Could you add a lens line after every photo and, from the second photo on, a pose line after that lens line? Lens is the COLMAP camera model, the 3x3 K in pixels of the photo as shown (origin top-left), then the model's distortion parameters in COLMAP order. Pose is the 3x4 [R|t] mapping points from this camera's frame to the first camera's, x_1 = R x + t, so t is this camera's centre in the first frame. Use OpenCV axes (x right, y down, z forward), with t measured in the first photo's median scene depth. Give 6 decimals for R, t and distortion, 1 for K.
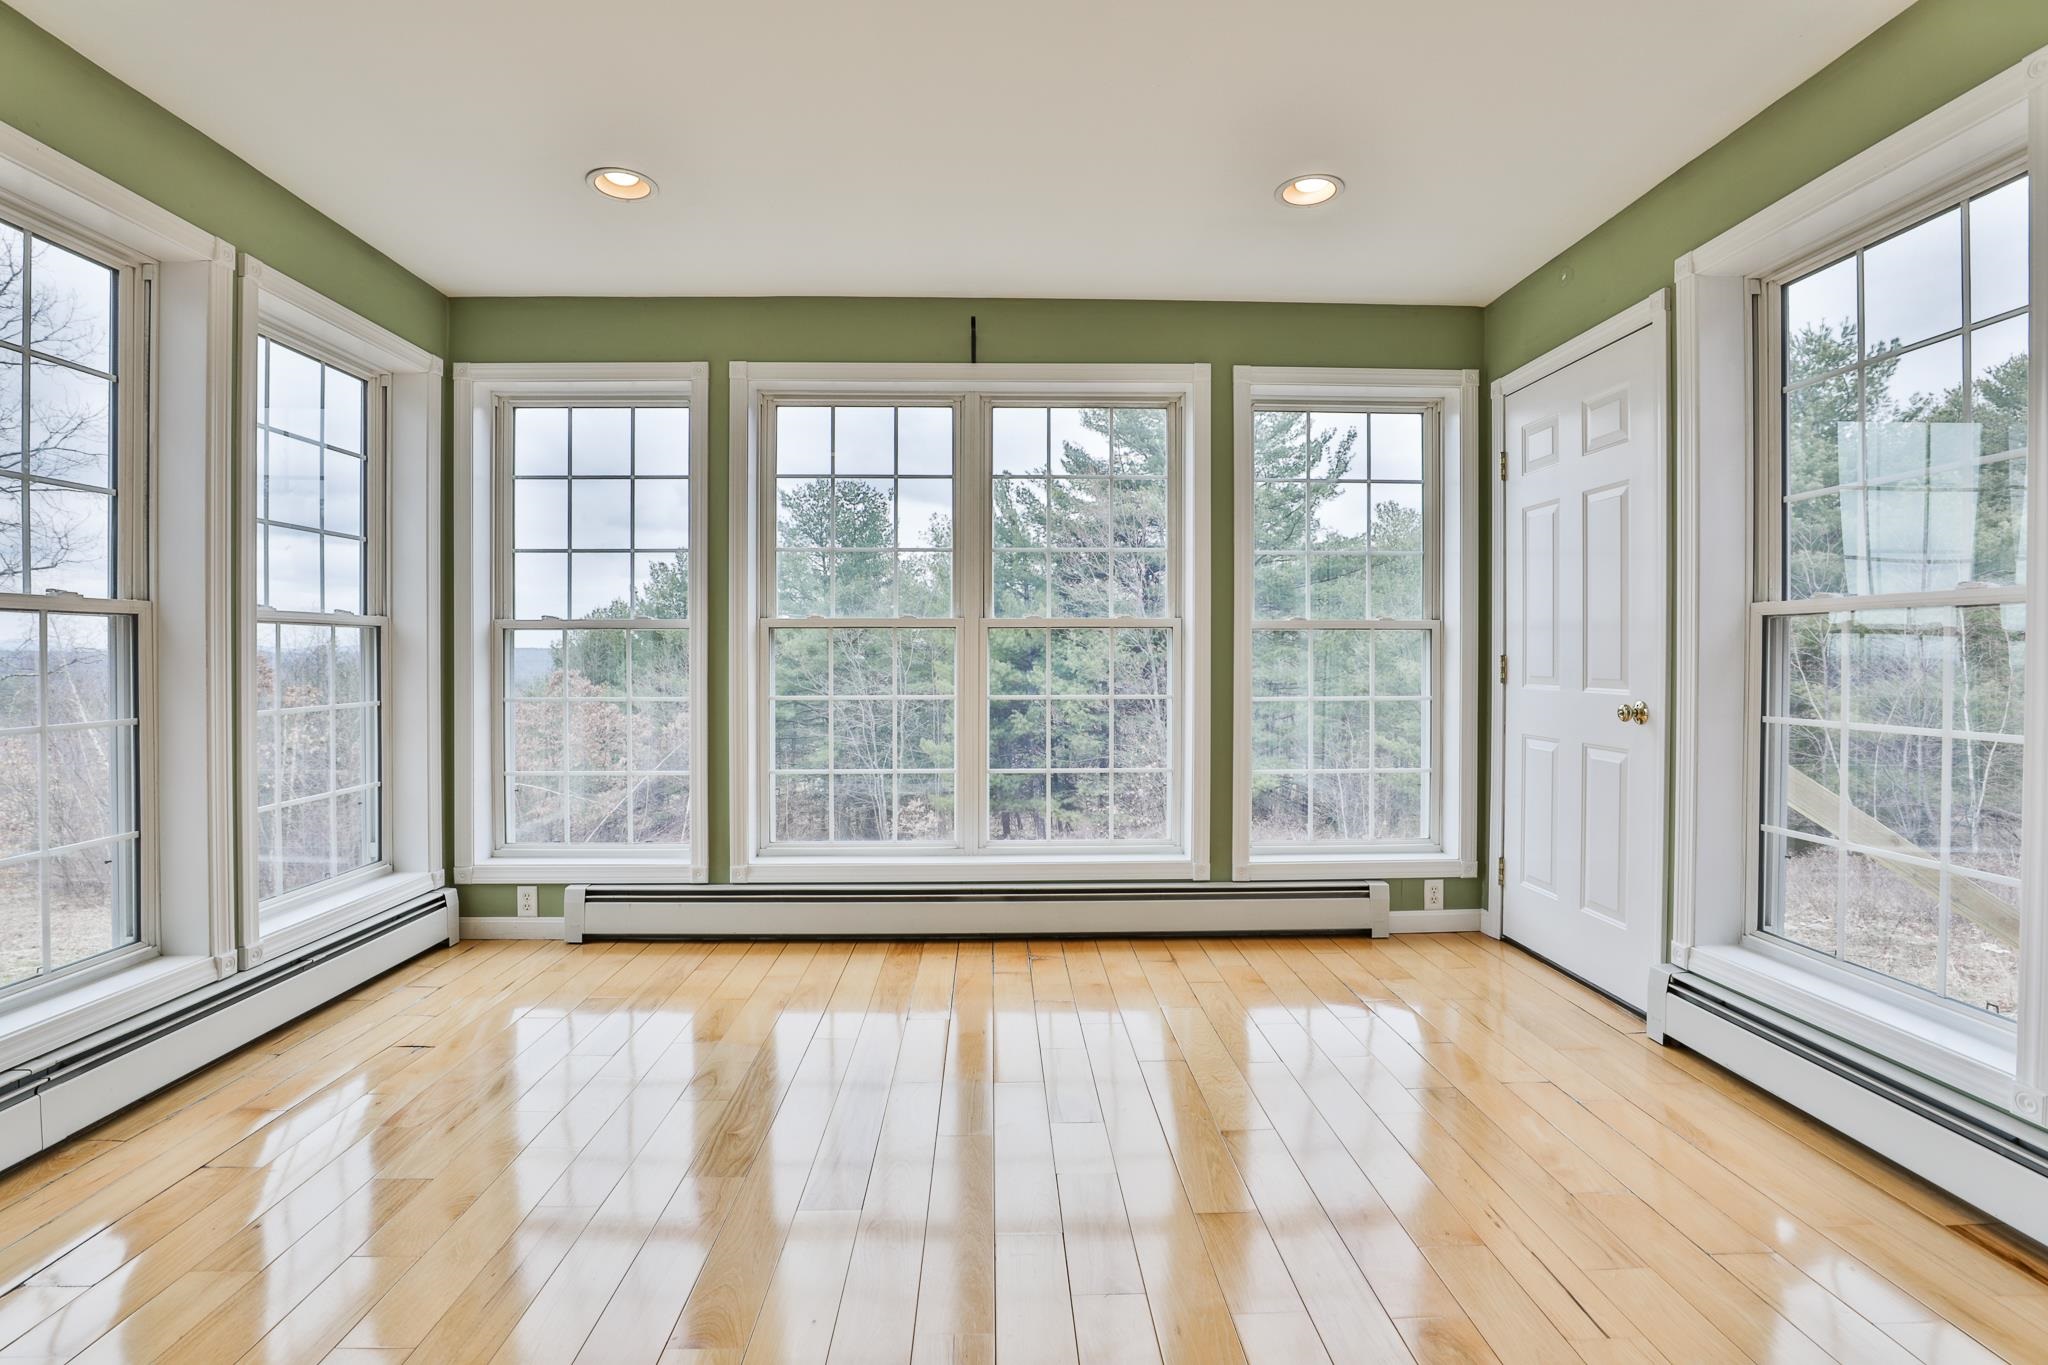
lens RADIAL K [[965.9, 0, 1021.1], [0, 965.9, 677.9], [0, 0, 1]] dist [-0.045775, 0.014490]
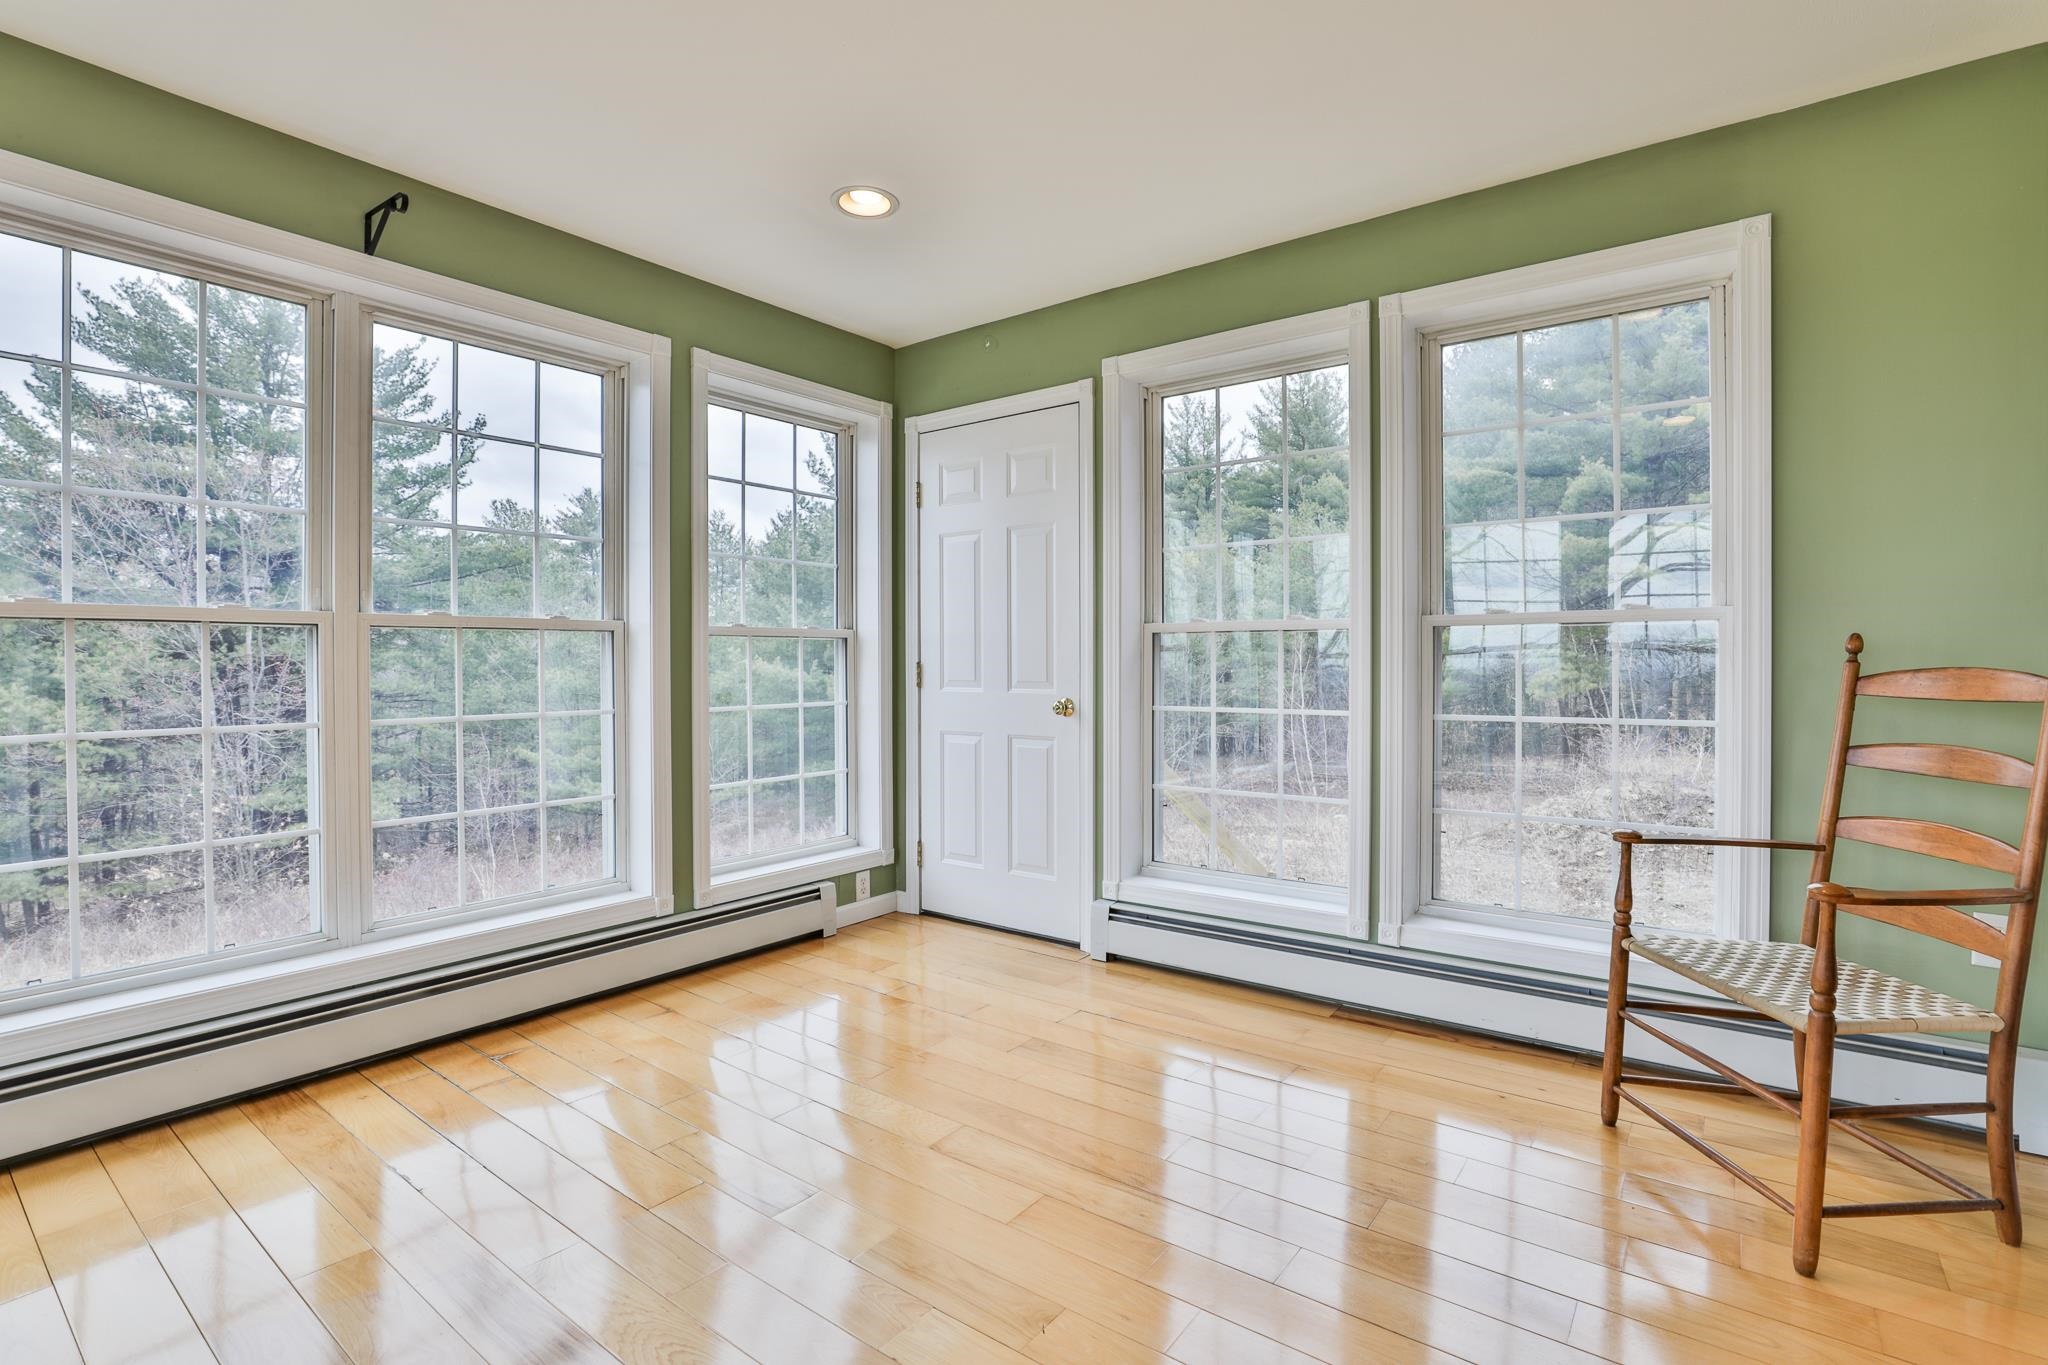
lens RADIAL K [[965.9, 0, 1021.1], [0, 965.9, 677.9], [0, 0, 1]] dist [-0.045775, 0.014490]
pose [[0.621029, -0.014880, 0.783647, -0.306103], [0.020384, 0.999788, 0.002830, -0.005477], [-0.783523, 0.014216, 0.621200, 0.191040]]
